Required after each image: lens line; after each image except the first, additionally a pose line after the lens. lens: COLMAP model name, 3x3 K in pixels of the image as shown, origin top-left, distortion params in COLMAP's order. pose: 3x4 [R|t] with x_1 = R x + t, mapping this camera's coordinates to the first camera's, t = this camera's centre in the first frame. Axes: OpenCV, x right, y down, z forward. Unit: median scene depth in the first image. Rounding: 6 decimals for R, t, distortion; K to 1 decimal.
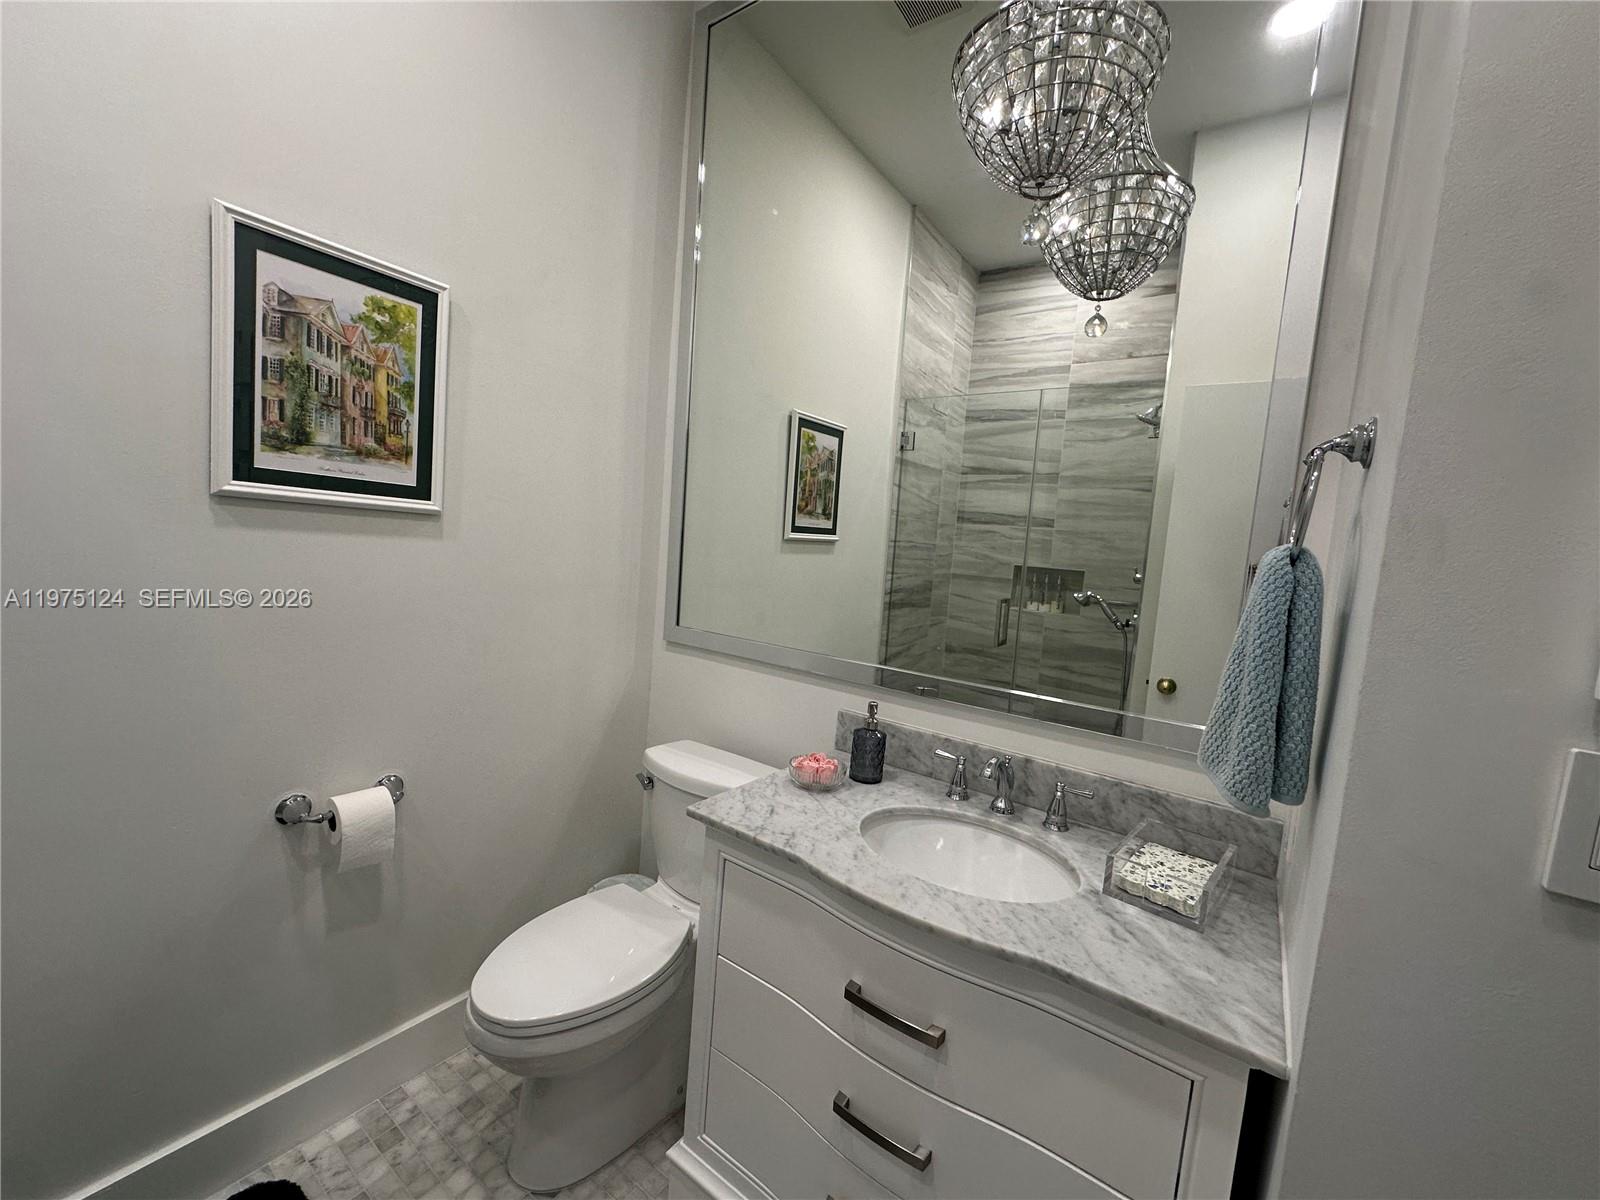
lens RADIAL K [[636.7, 0, 800.0], [0, 636.7, 600.0], [0, 0, 1]] dist [-0.001862, 0.000029]
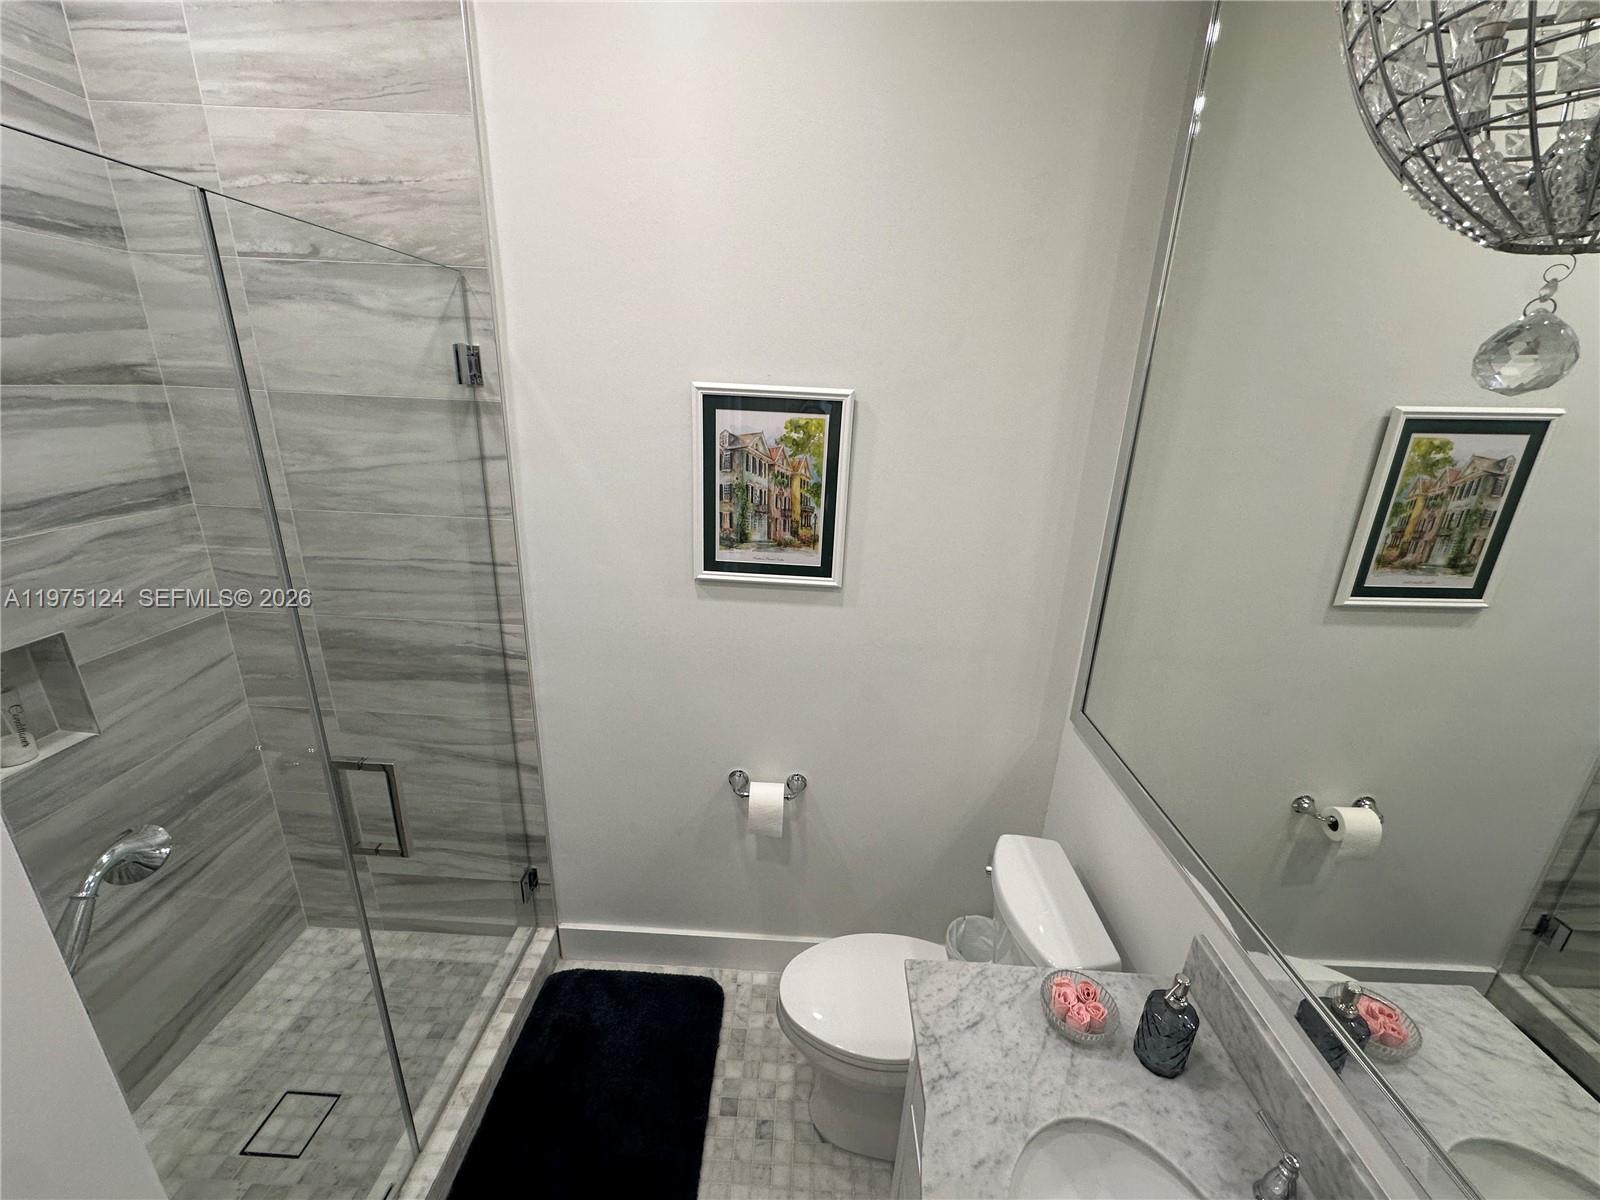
lens RADIAL K [[636.7, 0, 800.0], [0, 636.7, 600.0], [0, 0, 1]] dist [-0.001862, 0.000029]
pose [[0.557166, 0.211671, -0.802970, 0.372194], [-0.066963, 0.975270, 0.210626, -0.382664], [0.827697, -0.063585, 0.557562, 0.301768]]
